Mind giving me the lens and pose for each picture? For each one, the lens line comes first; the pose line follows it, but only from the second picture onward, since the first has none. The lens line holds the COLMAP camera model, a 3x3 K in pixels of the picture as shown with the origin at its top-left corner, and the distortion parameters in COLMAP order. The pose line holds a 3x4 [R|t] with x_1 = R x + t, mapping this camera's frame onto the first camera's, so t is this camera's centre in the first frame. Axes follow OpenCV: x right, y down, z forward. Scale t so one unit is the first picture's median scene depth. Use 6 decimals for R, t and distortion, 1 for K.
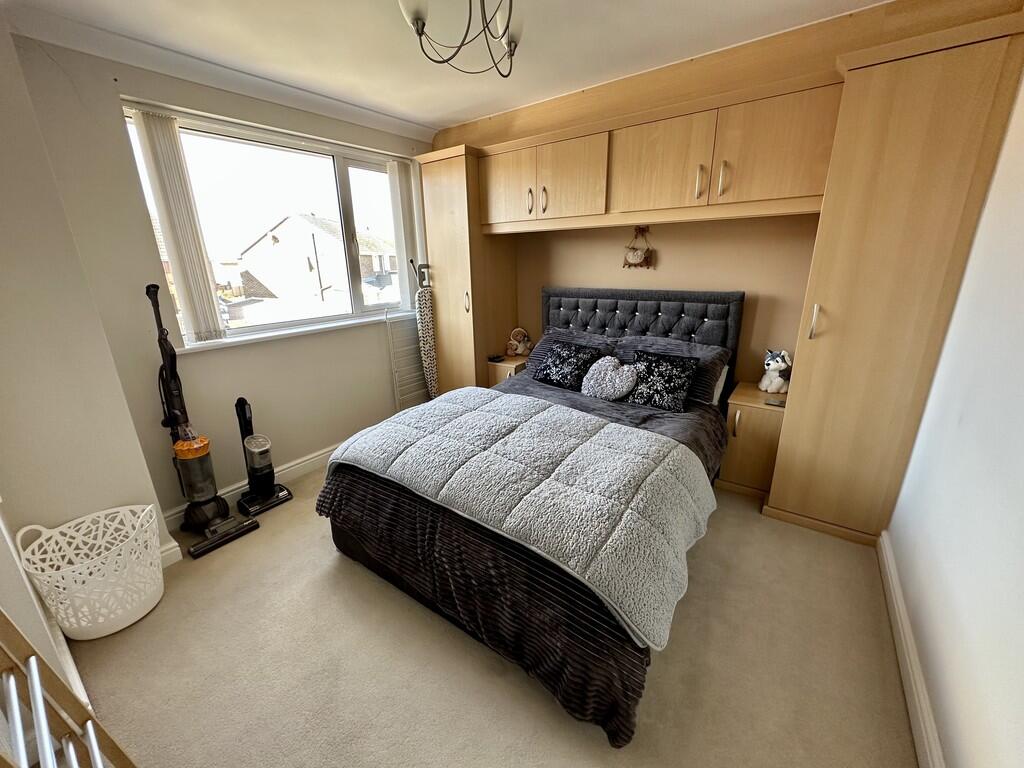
lens RADIAL K [[407.8, 0, 508.7], [0, 407.8, 382.8], [0, 0, 1]] dist [-0.003286, 0.000702]
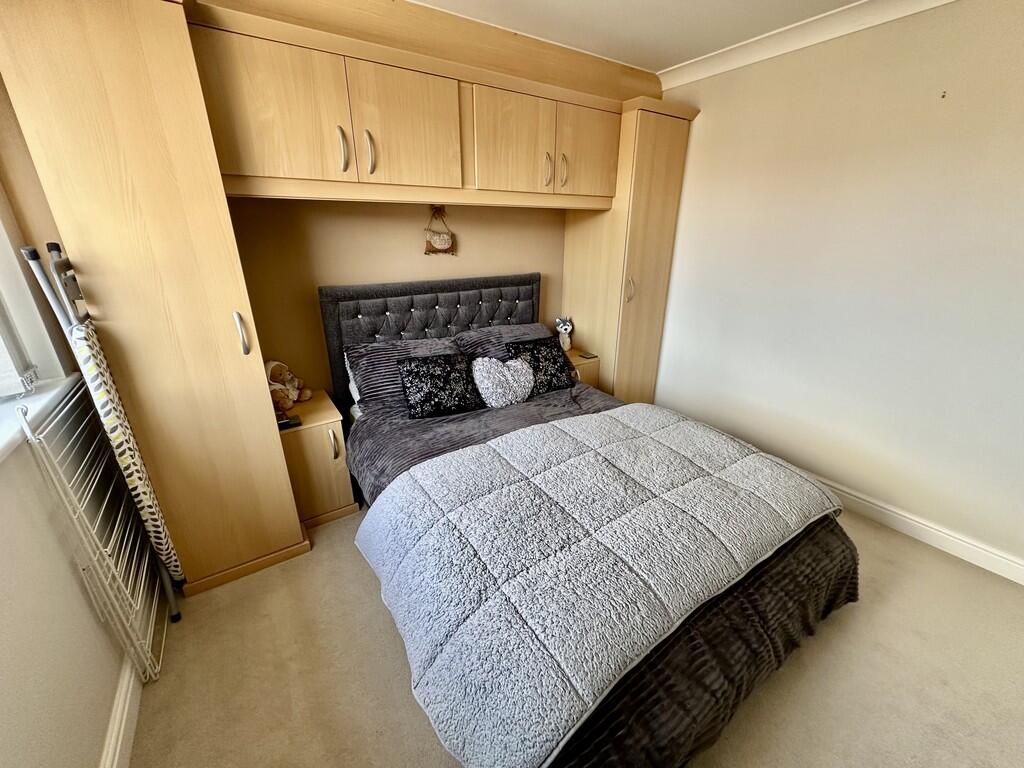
lens RADIAL K [[407.8, 0, 511.1], [0, 407.8, 382.9], [0, 0, 1]] dist [-0.003286, 0.000702]
pose [[0.340187, -0.308899, 0.888175, -0.514036], [0.268146, 0.937158, 0.223231, -0.189451], [-0.901316, 0.162221, 0.401639, 0.593122]]
